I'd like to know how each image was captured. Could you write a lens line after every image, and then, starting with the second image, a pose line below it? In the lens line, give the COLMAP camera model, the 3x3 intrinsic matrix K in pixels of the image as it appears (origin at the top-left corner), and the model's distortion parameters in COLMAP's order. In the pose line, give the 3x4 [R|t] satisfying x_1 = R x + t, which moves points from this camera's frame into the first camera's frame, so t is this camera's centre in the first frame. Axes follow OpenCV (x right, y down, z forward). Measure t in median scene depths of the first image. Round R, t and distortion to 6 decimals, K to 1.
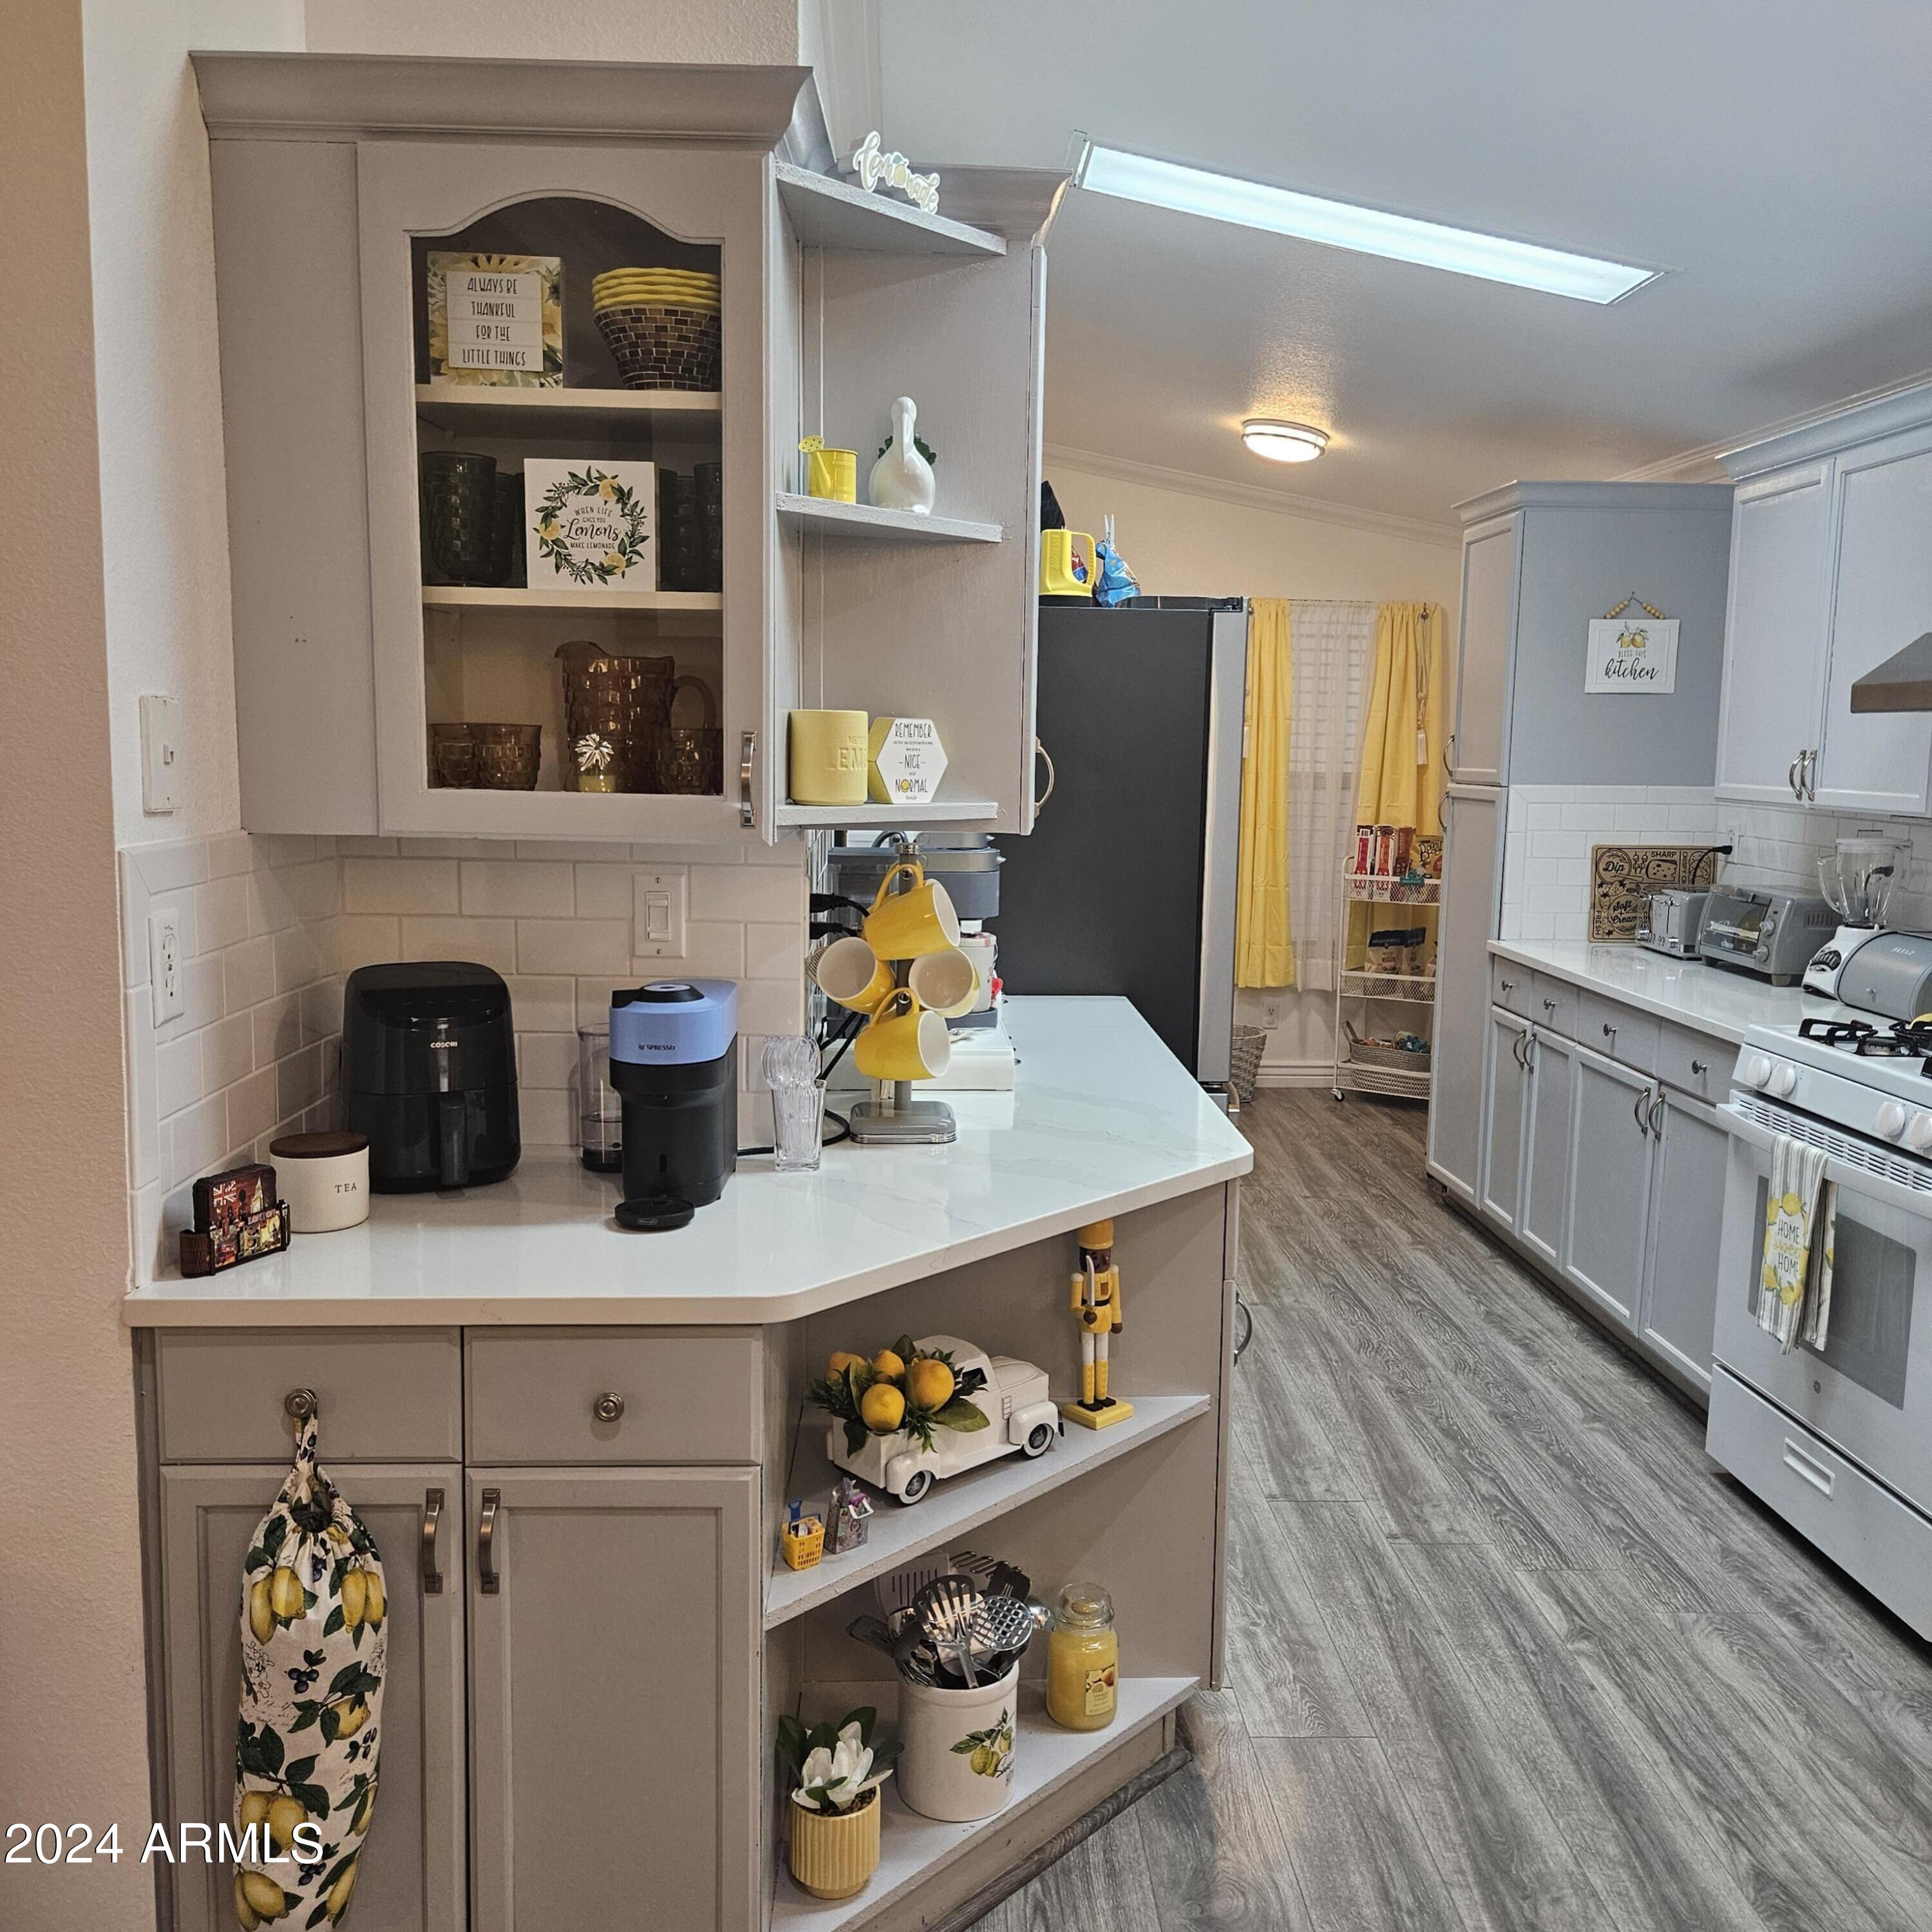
lens RADIAL K [[1720.8, 0, 973.5], [0, 1720.8, 950.6], [0, 0, 1]] dist [0.081089, -0.075348]
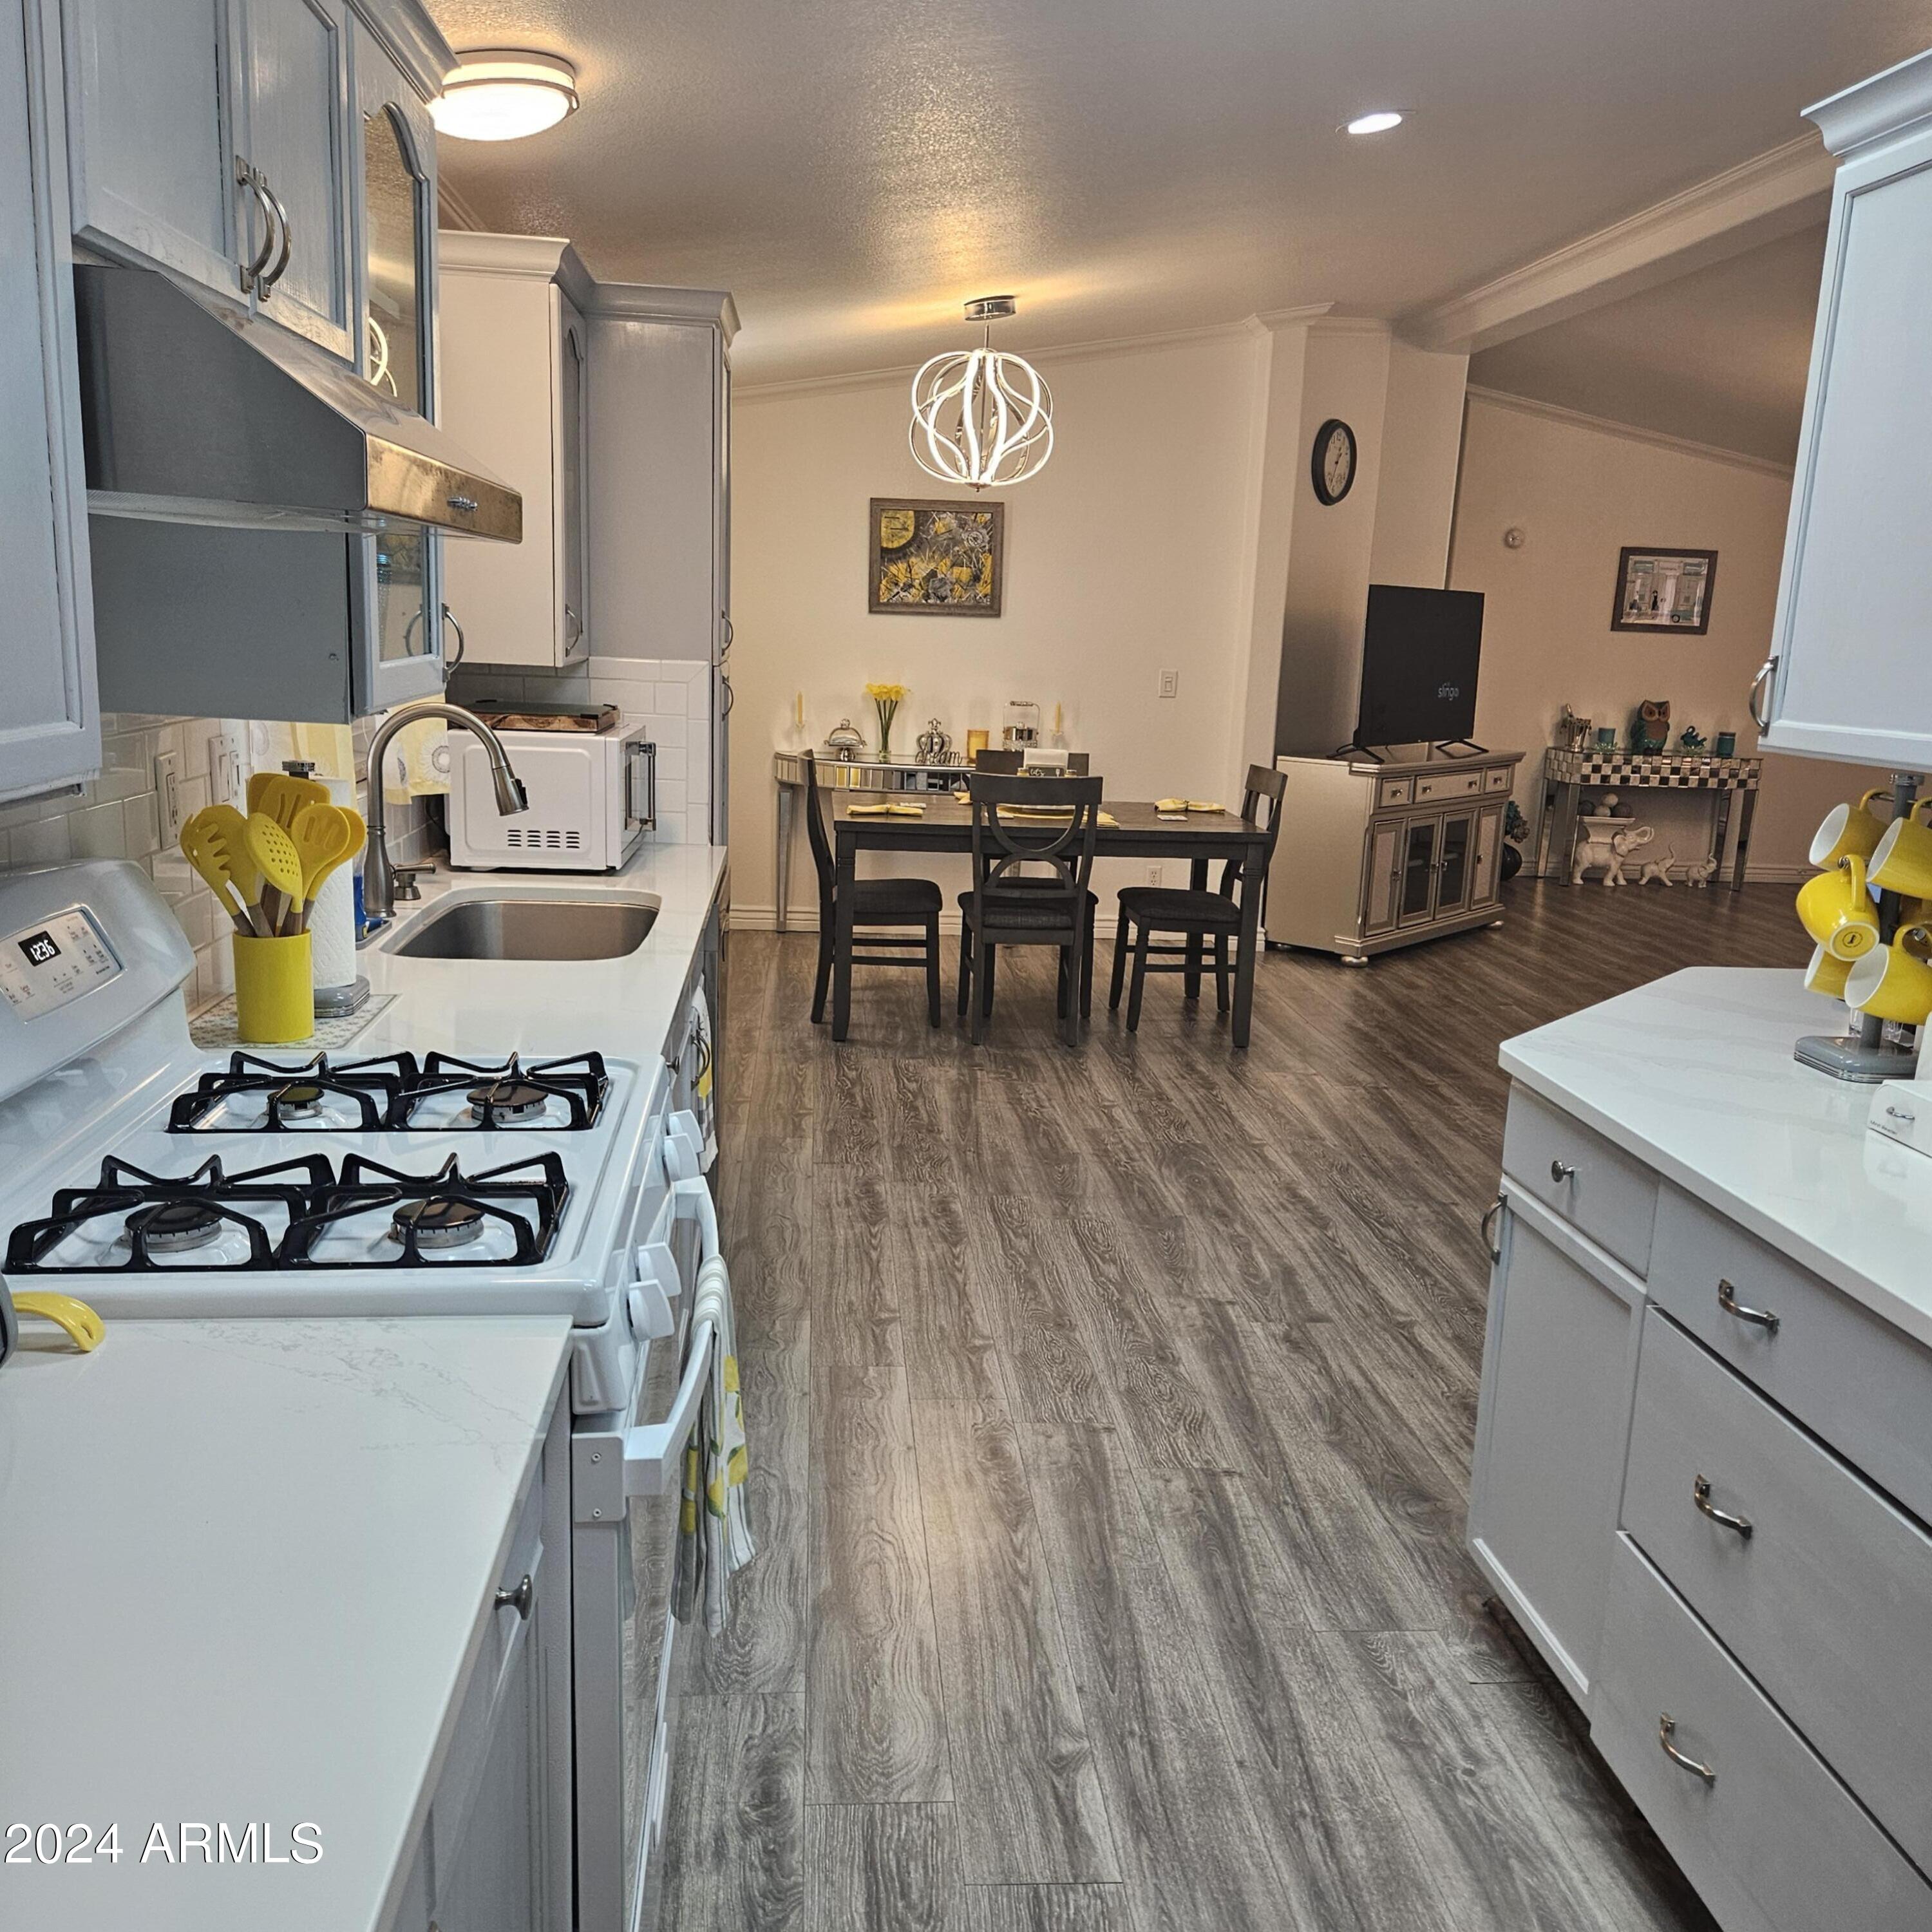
lens RADIAL K [[1719.8, 0, 979.6], [0, 1719.8, 971.5], [0, 0, 1]] dist [0.092609, -0.113917]
pose [[-0.996769, -0.046401, -0.065563, 0.451707], [-0.064964, 0.945750, 0.318334, -0.197598], [0.047235, 0.321565, -0.945709, 1.621146]]
